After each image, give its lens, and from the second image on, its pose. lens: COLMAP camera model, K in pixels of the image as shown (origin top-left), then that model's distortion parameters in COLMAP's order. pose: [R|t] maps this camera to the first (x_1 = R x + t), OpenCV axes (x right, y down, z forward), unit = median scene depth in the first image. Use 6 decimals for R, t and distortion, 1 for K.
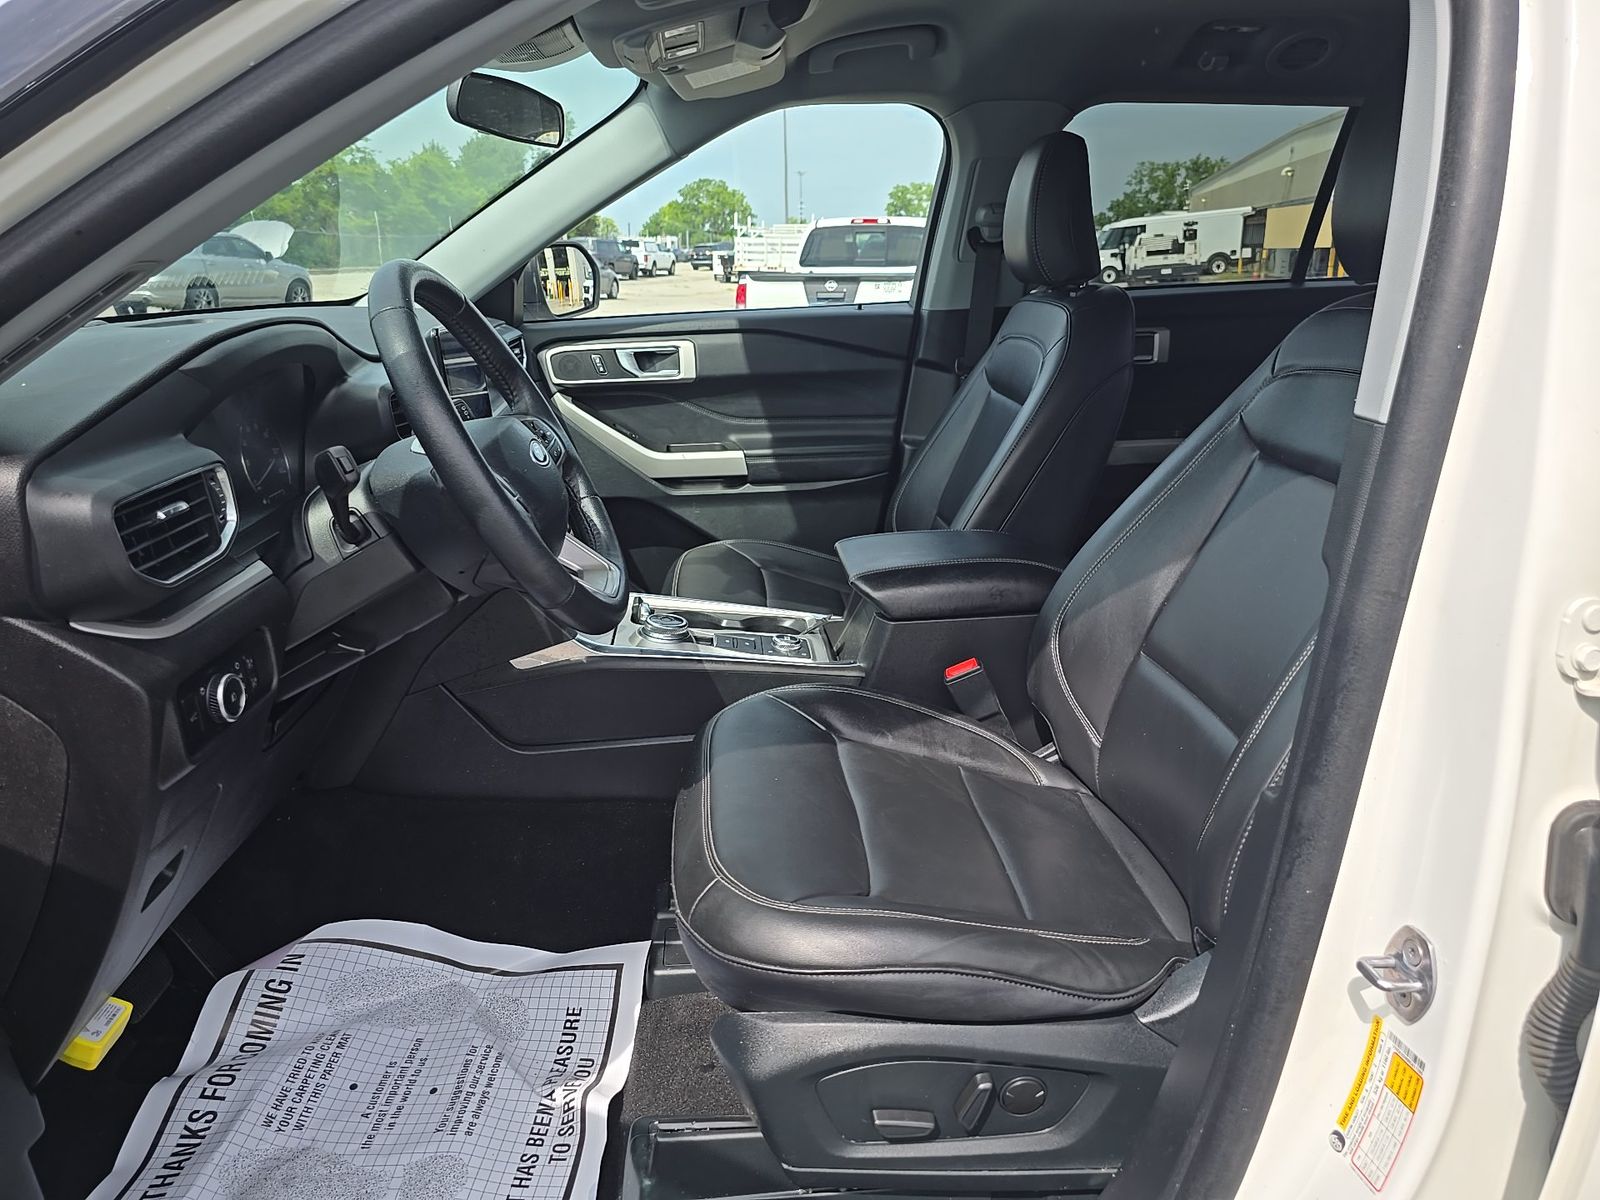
lens RADIAL K [[1097.4, 0, 816.1], [0, 1097.4, 598.3], [0, 0, 1]] dist [0.035341, -0.043299]
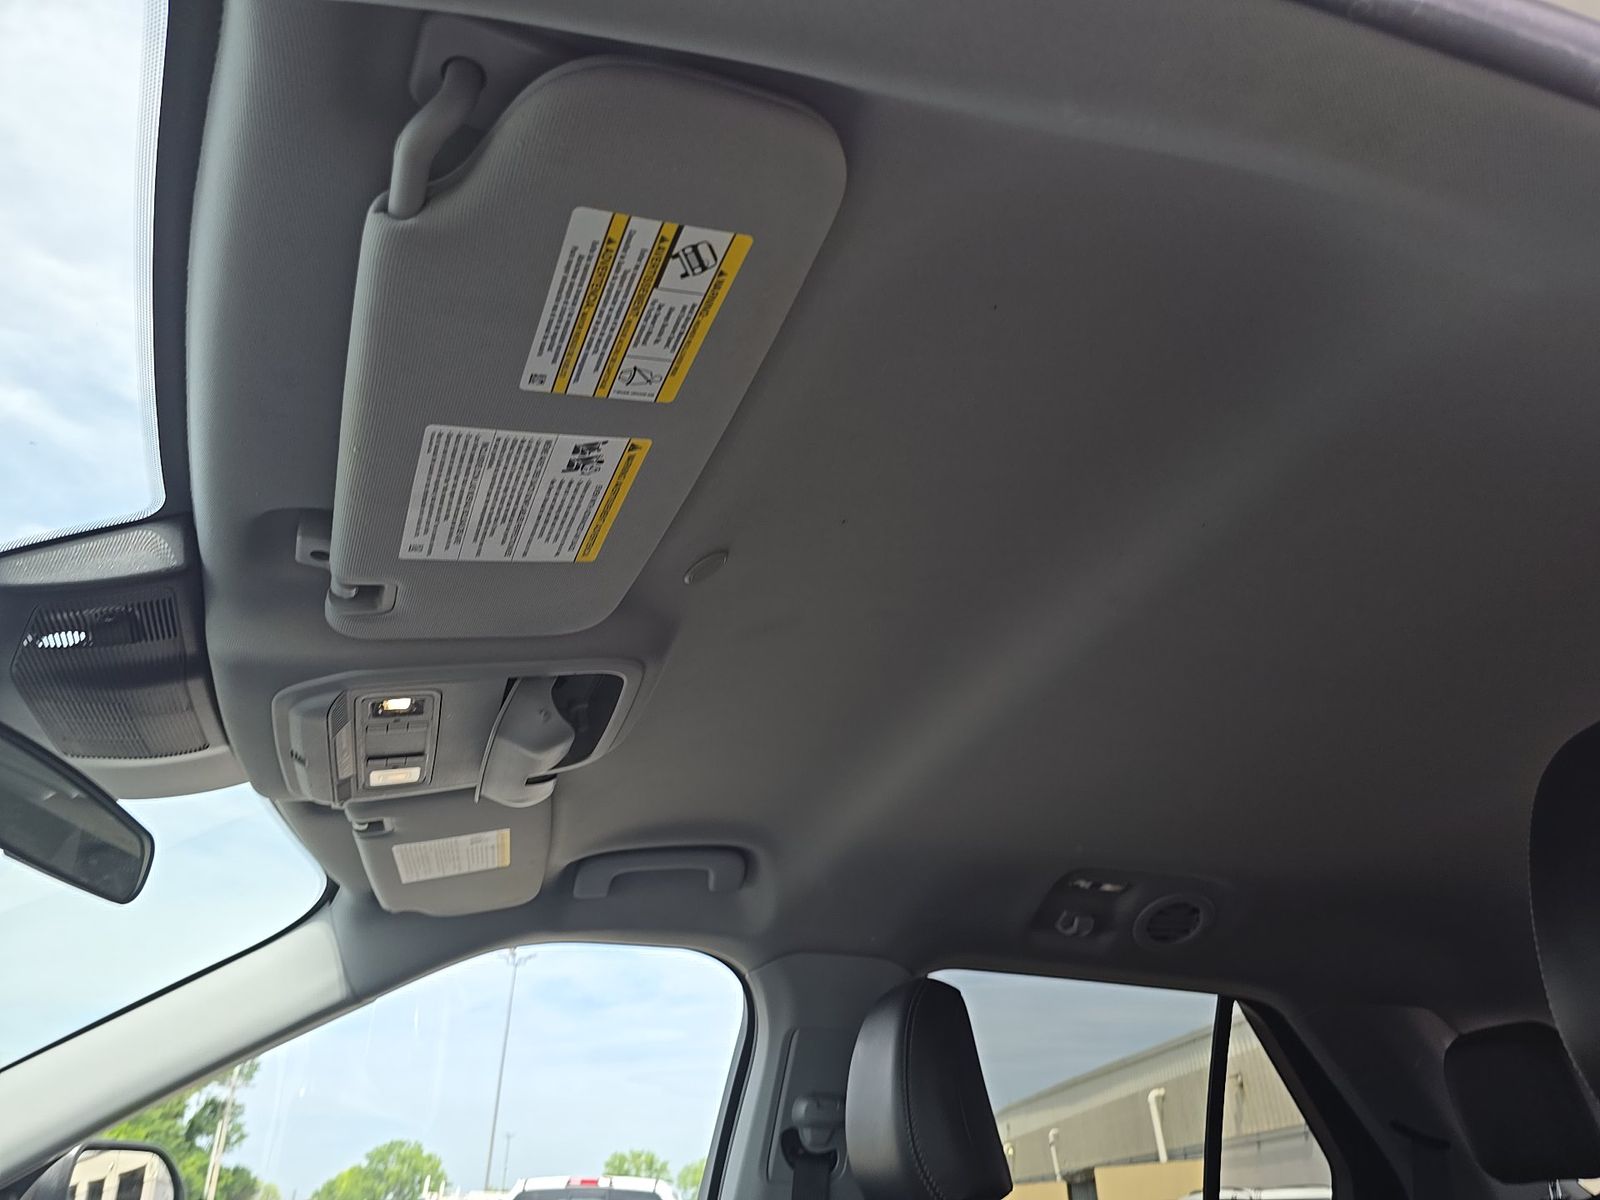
lens RADIAL K [[1097.4, 0, 816.1], [0, 1097.4, 598.3], [0, 0, 1]] dist [0.035341, -0.043299]
pose [[0.972835, 0.126324, 0.193997, -0.016093], [0.057391, 0.680235, -0.730744, -0.063792], [-0.224274, 0.722027, 0.654506, 0.332593]]
